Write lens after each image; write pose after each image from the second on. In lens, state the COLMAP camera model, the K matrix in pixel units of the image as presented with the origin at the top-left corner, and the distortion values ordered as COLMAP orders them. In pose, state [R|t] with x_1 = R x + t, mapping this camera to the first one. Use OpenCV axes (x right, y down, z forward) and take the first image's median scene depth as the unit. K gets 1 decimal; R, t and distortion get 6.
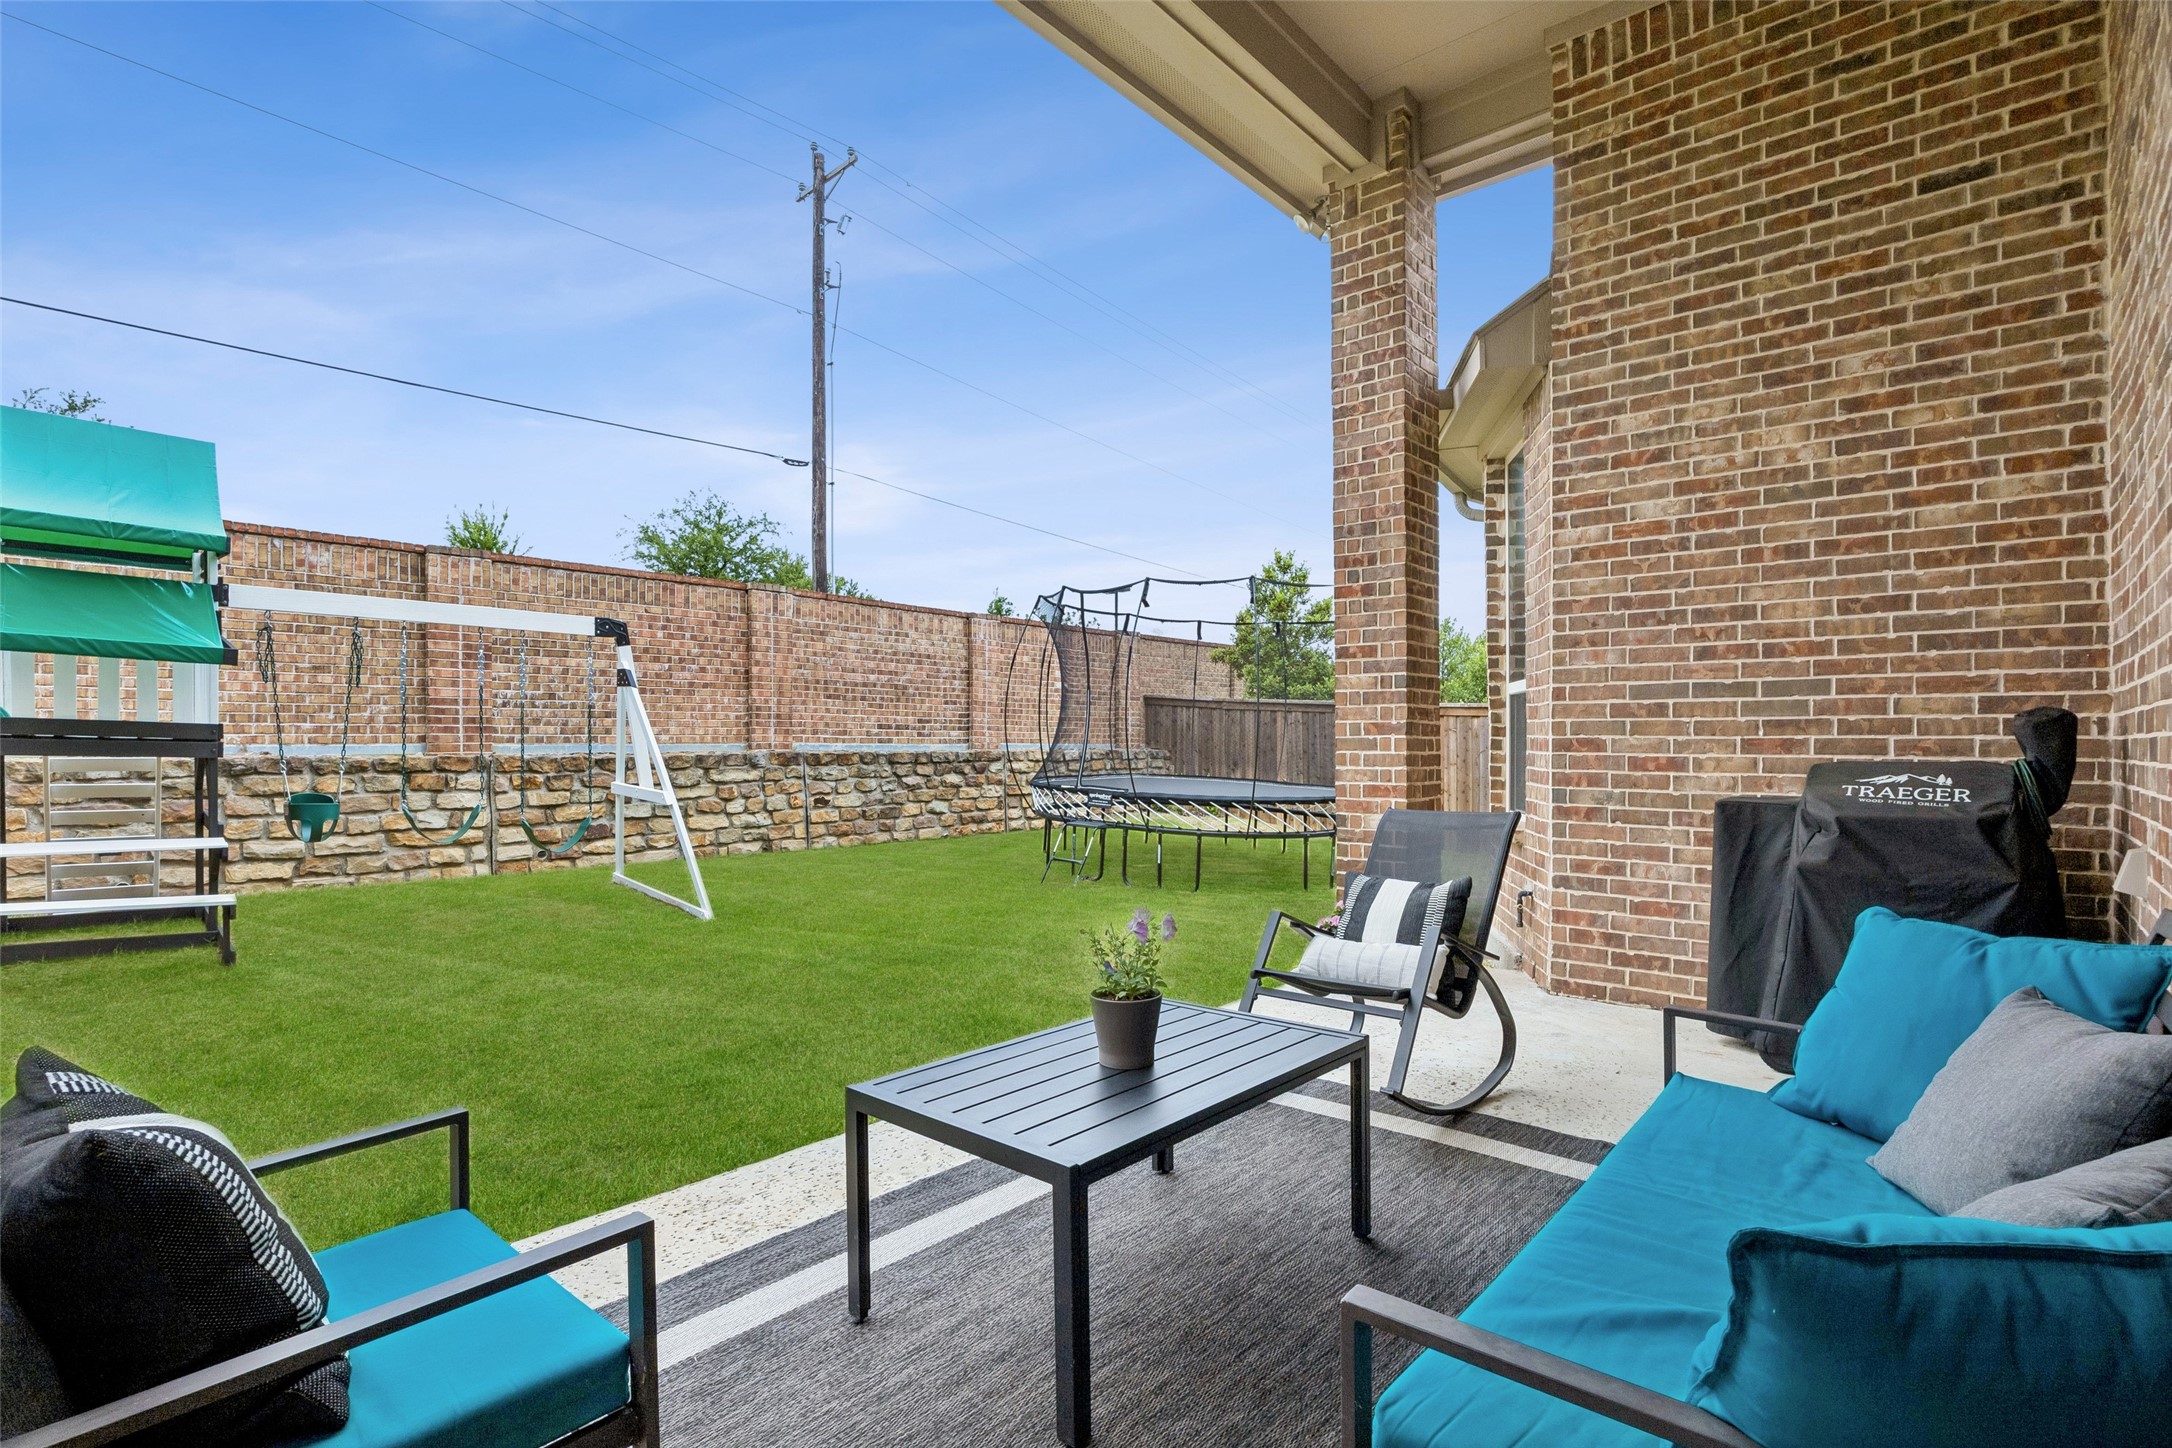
lens RADIAL K [[1047.4, 0, 1086.0], [0, 1047.4, 724.0], [0, 0, 1]] dist [-0.002264, -0.000286]
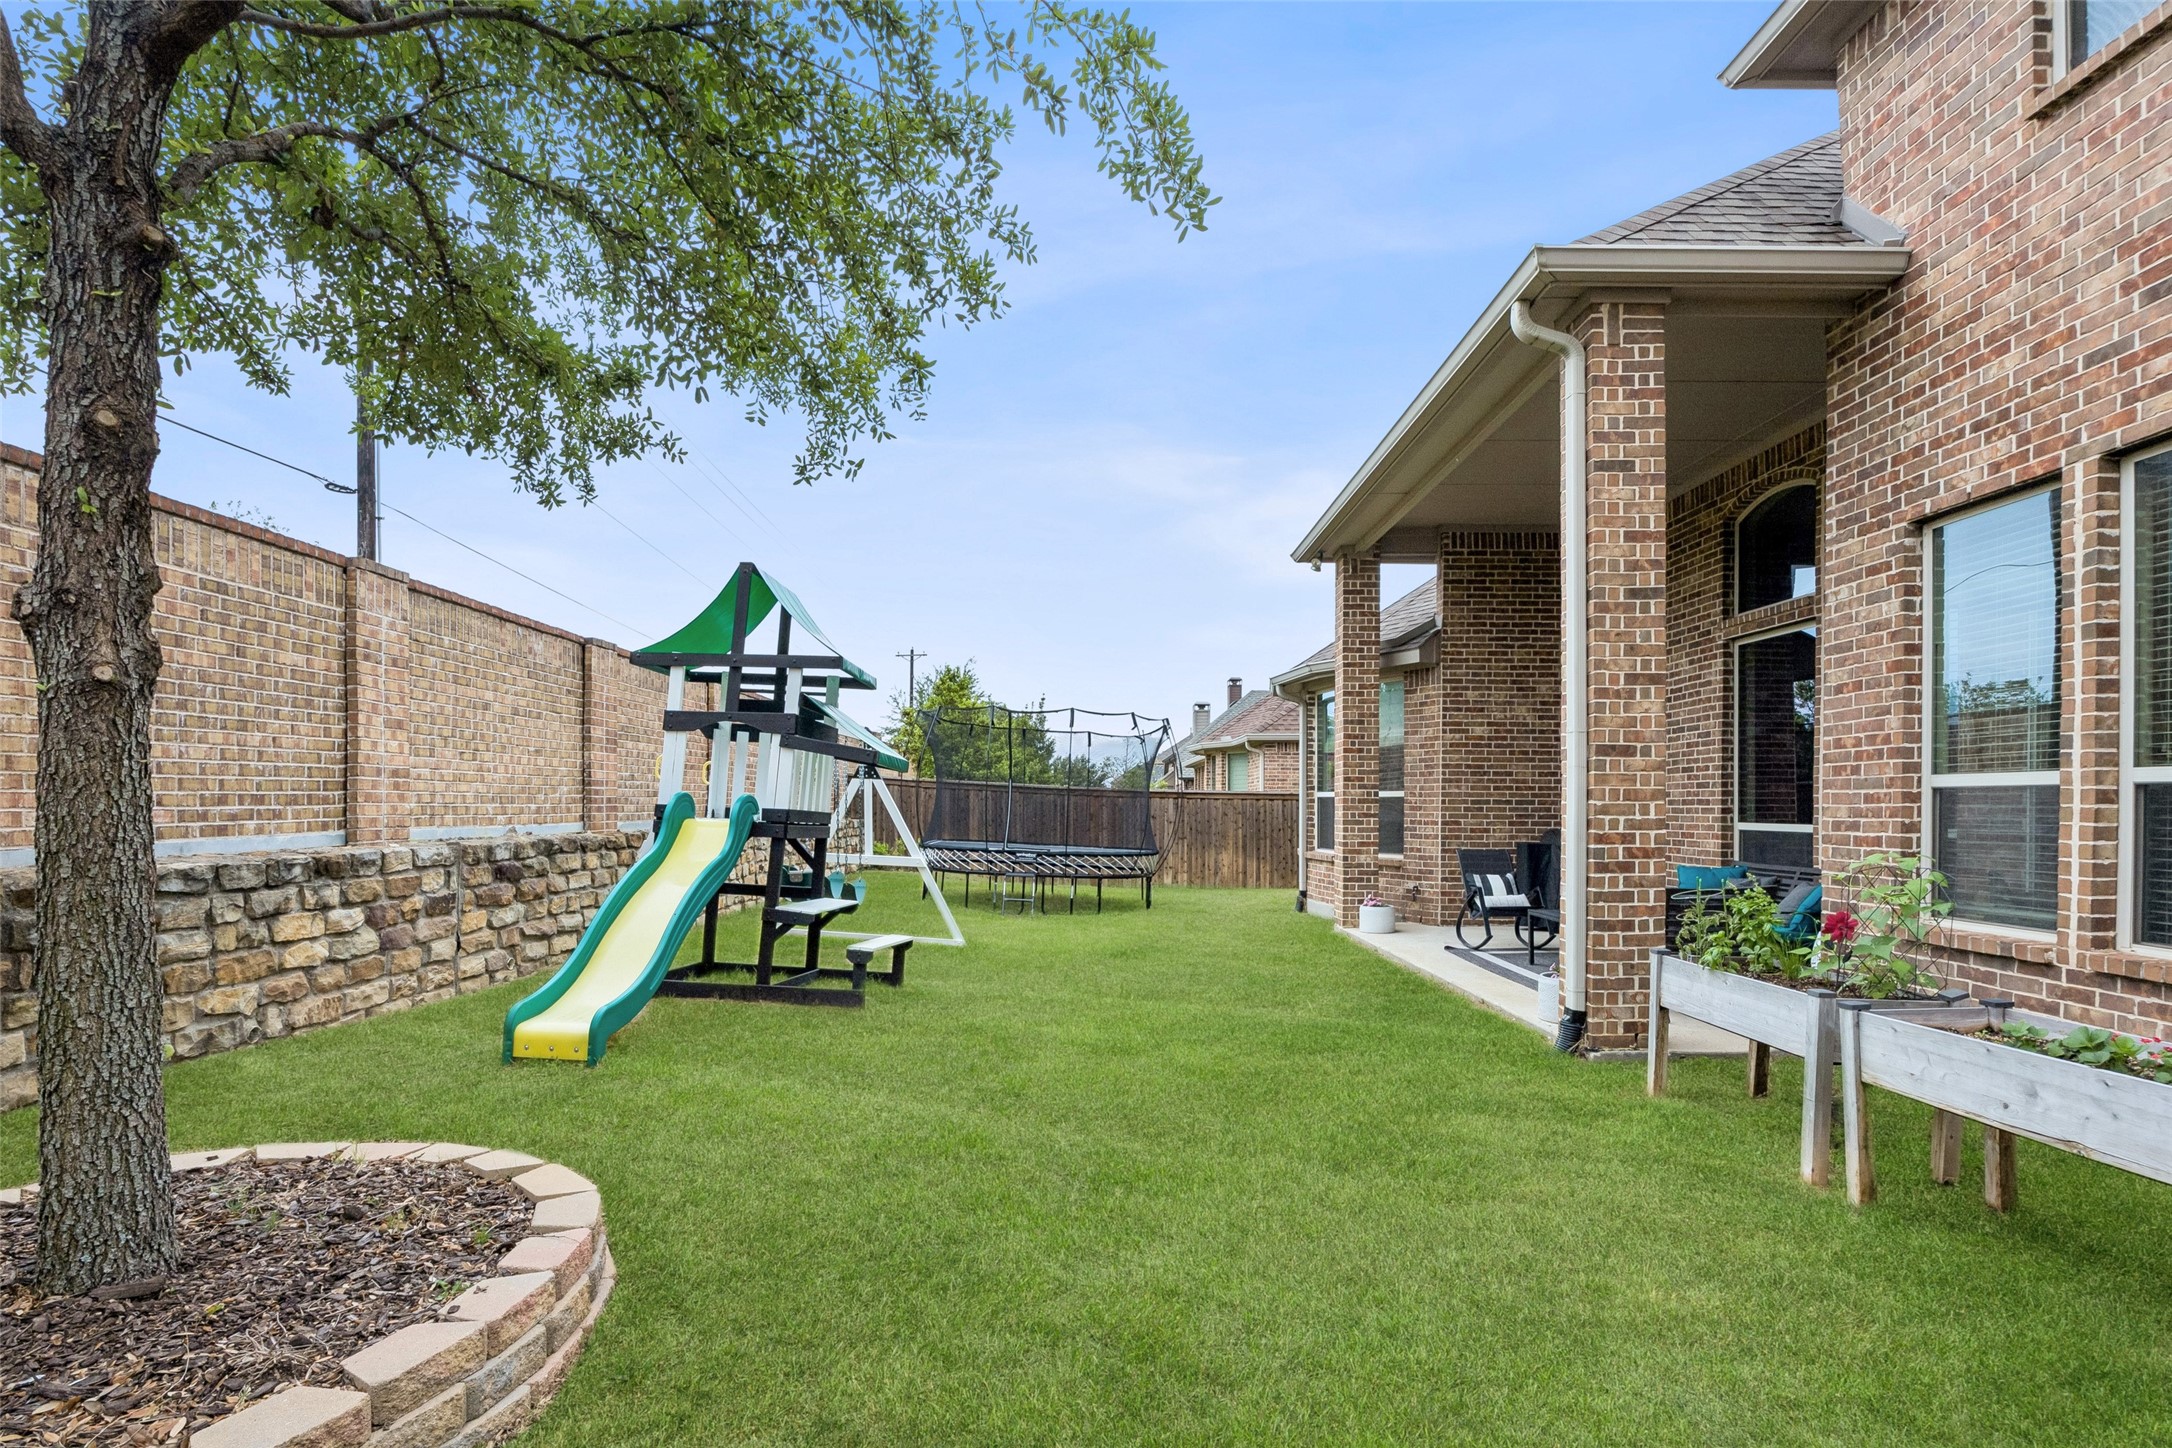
lens RADIAL K [[1022.2, 0, 1090.9], [0, 1022.2, 794.8], [0, 0, 1]] dist [0.000066, 0.000072]
pose [[0.750524, 0.010030, 0.660767, -1.750346], [-0.016471, 0.999858, 0.003531, -0.040811], [-0.660638, -0.013534, 0.750583, -0.237928]]
